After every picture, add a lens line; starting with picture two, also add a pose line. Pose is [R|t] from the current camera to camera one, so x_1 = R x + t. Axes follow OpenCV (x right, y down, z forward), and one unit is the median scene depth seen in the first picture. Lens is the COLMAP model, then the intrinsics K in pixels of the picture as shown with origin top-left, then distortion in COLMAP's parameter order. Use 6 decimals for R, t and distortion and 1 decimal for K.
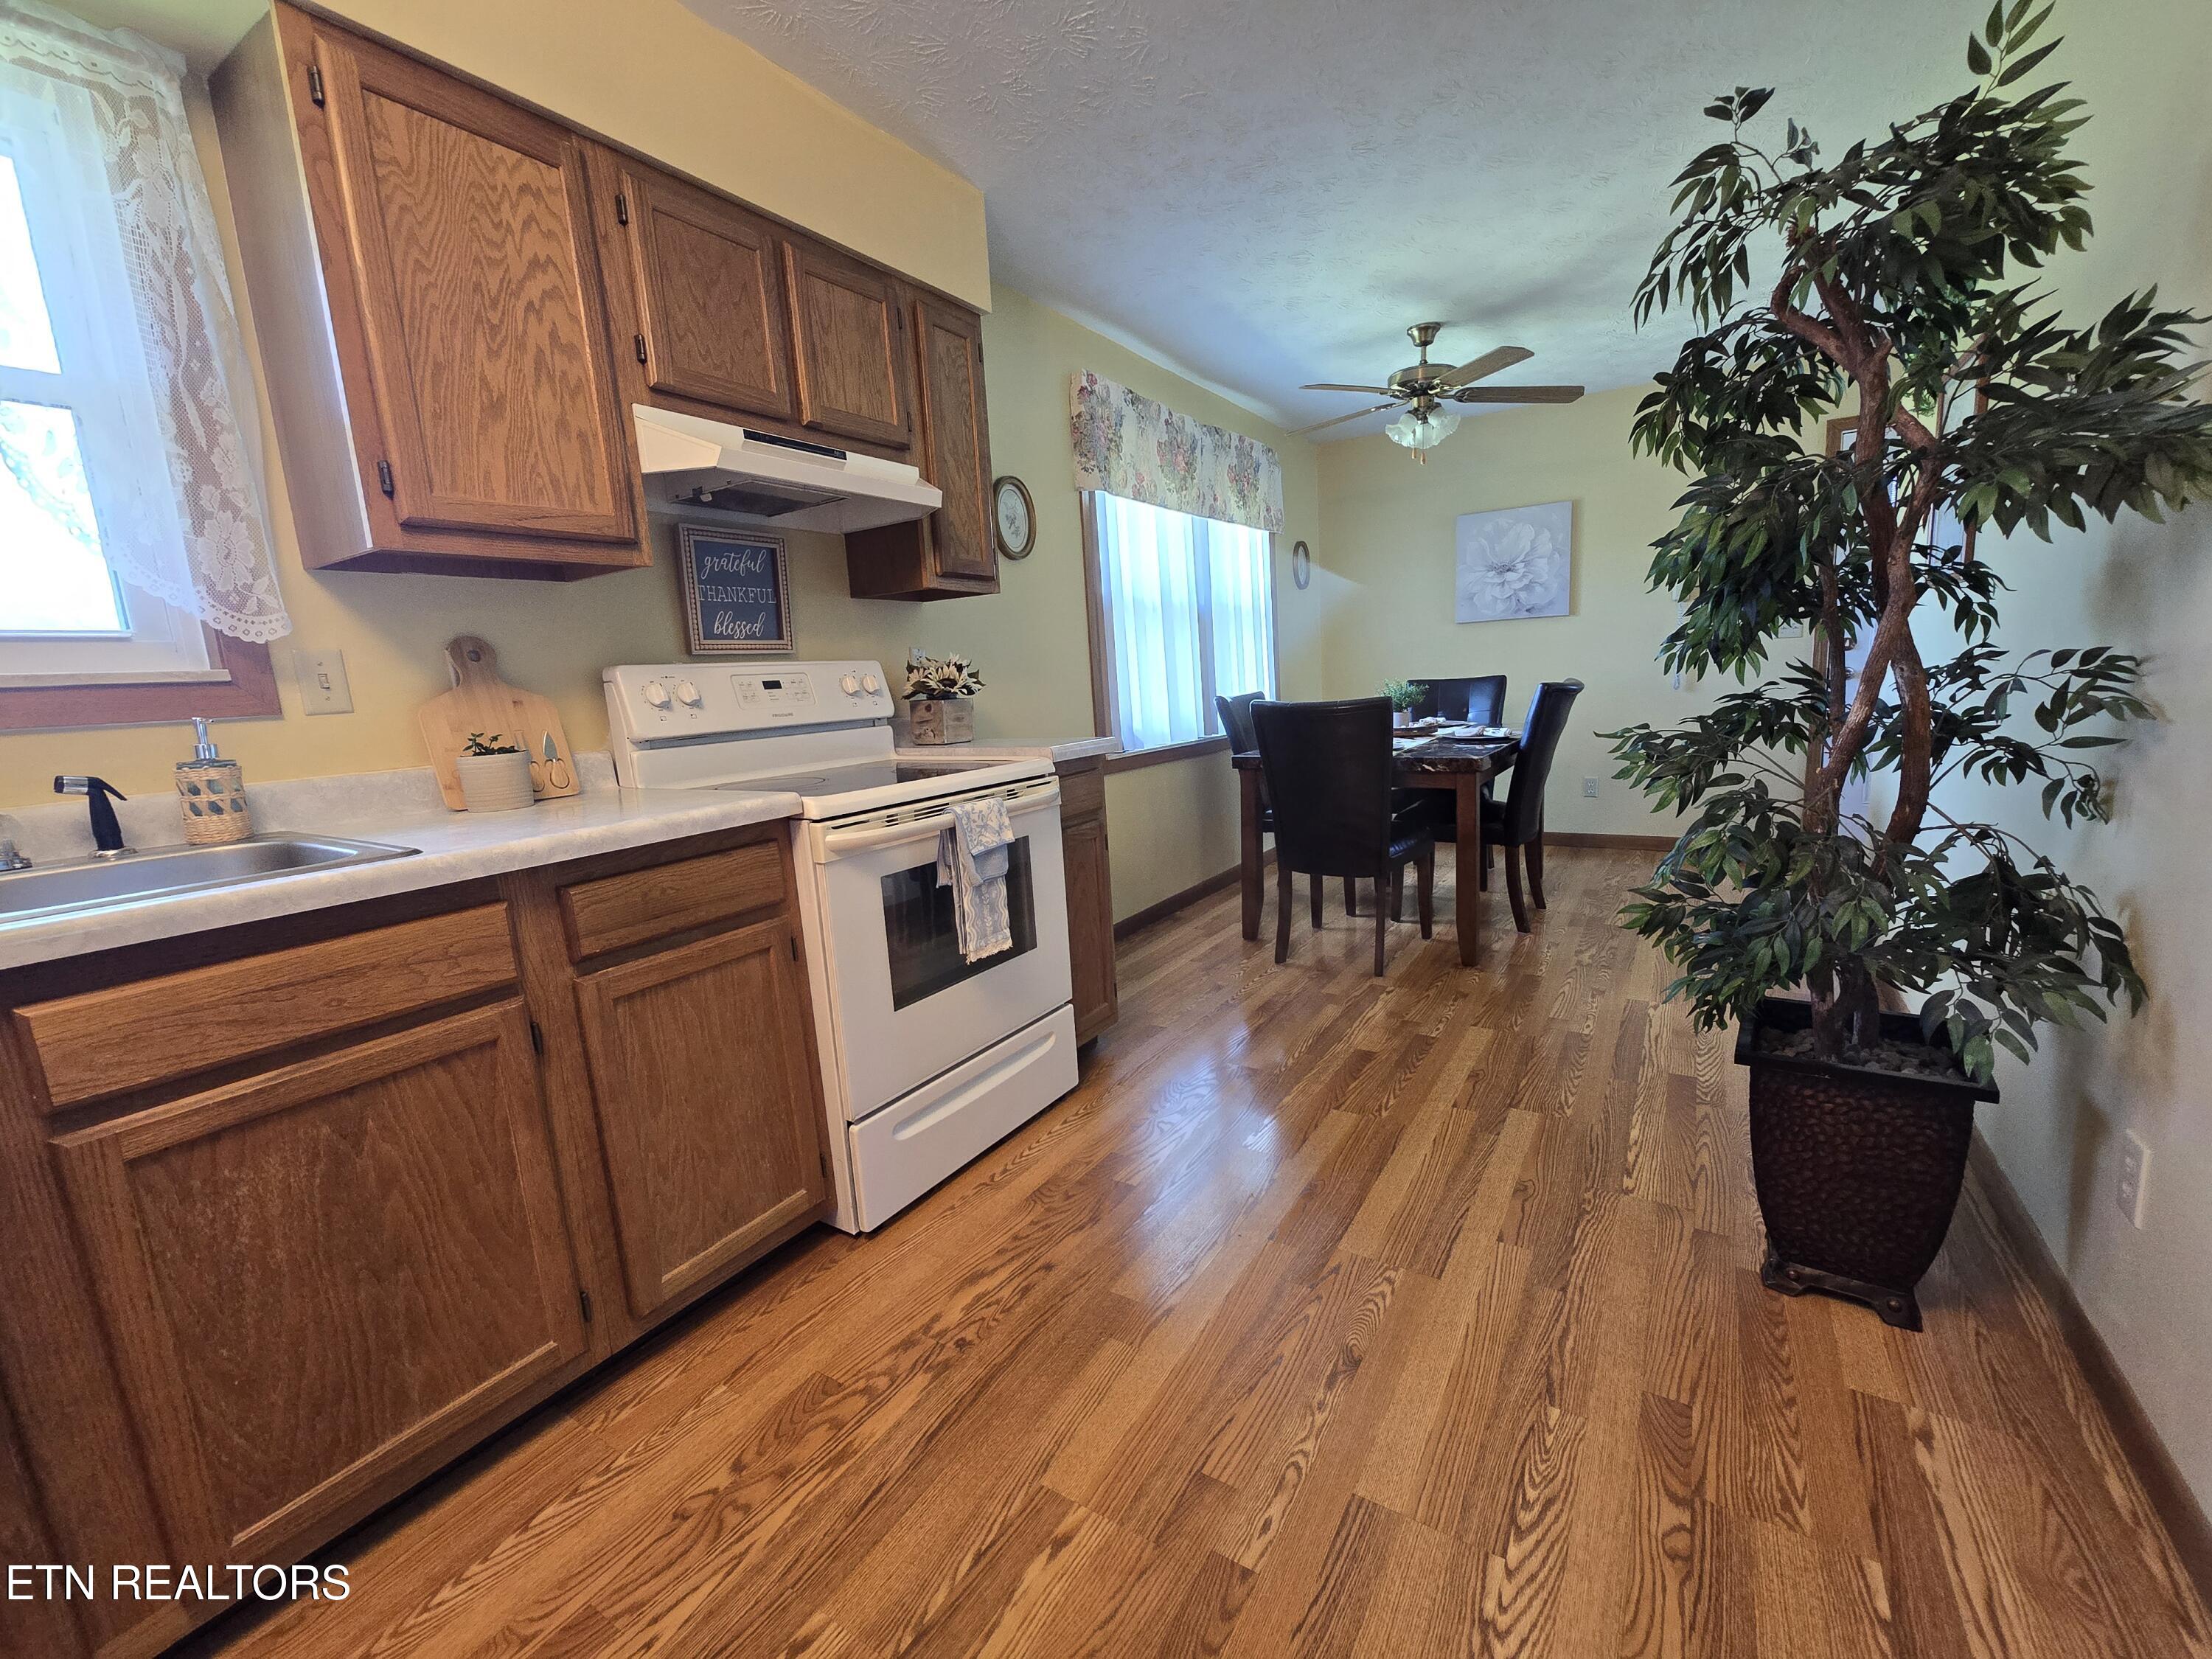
lens RADIAL K [[906.9, 0, 1127.7], [0, 906.9, 831.8], [0, 0, 1]] dist [-0.001491, -0.000152]
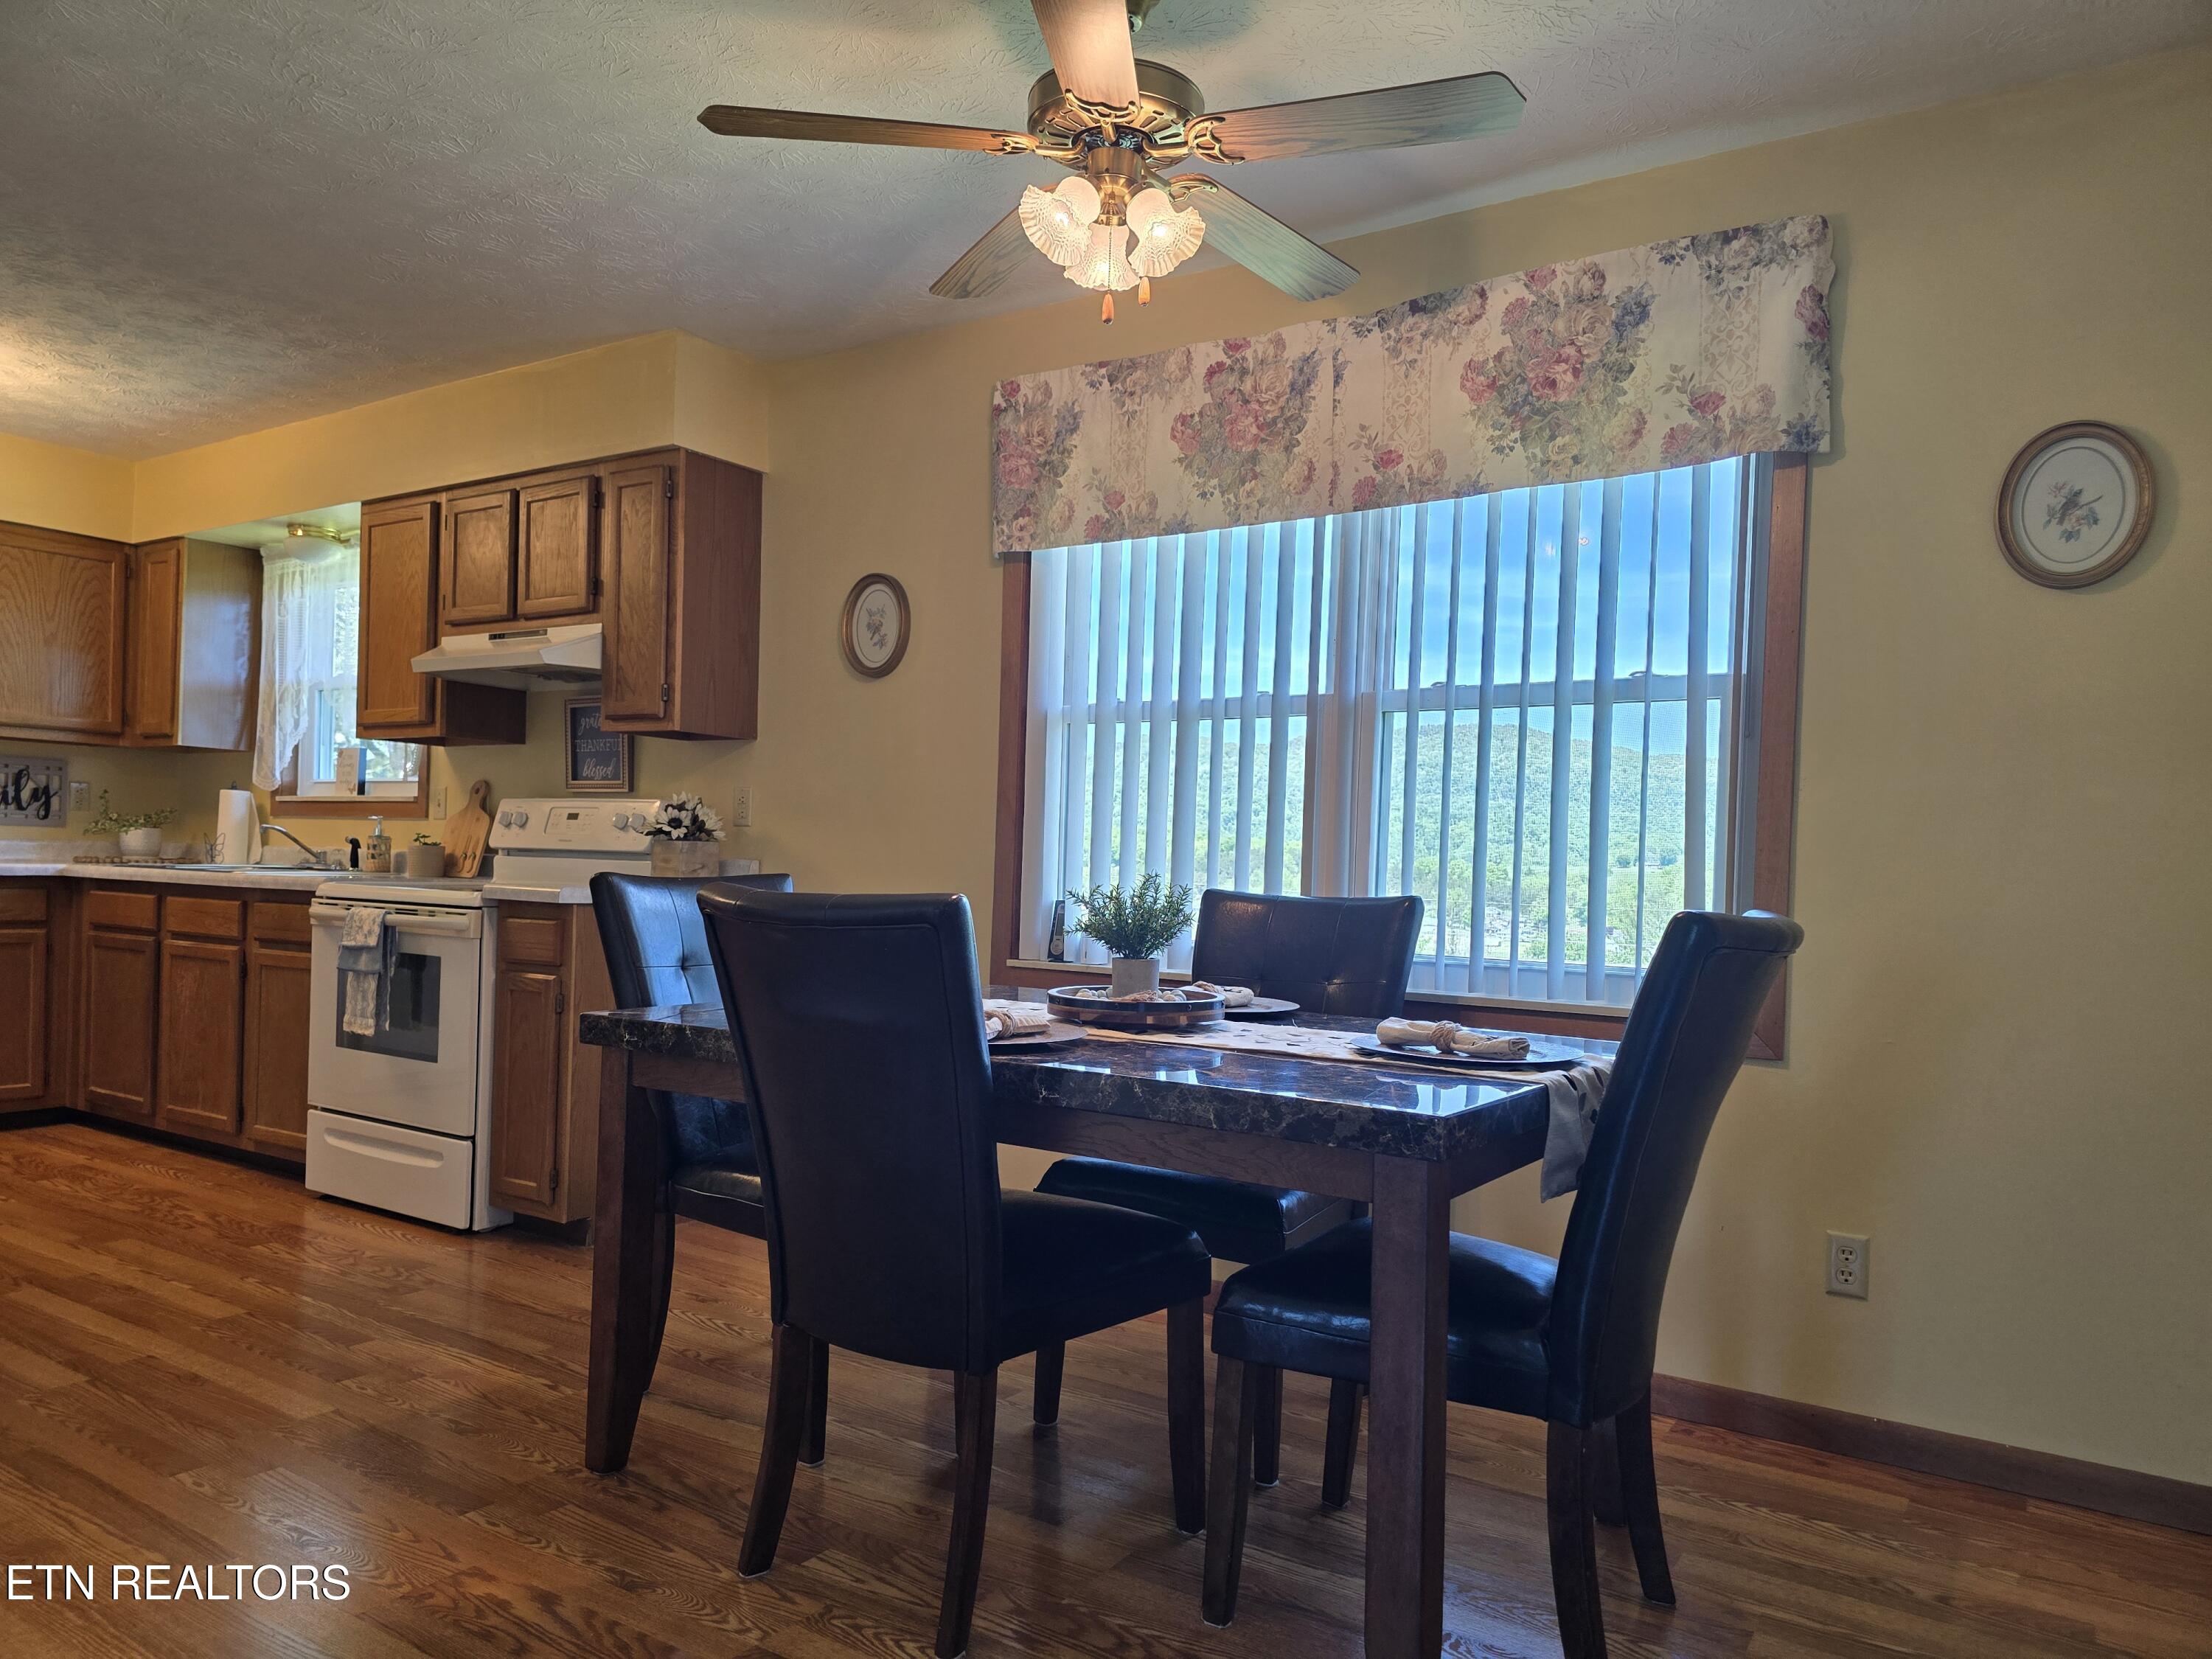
lens RADIAL K [[1616.0, 0, 1146.3], [0, 1616.0, 884.0], [0, 0, 1]] dist [0.067500, -0.000634]
pose [[-0.063811, 0.066270, -0.995759, 1.532052], [-0.199464, 0.976812, 0.077791, -0.345549], [0.977825, 0.203582, -0.049113, 1.631410]]
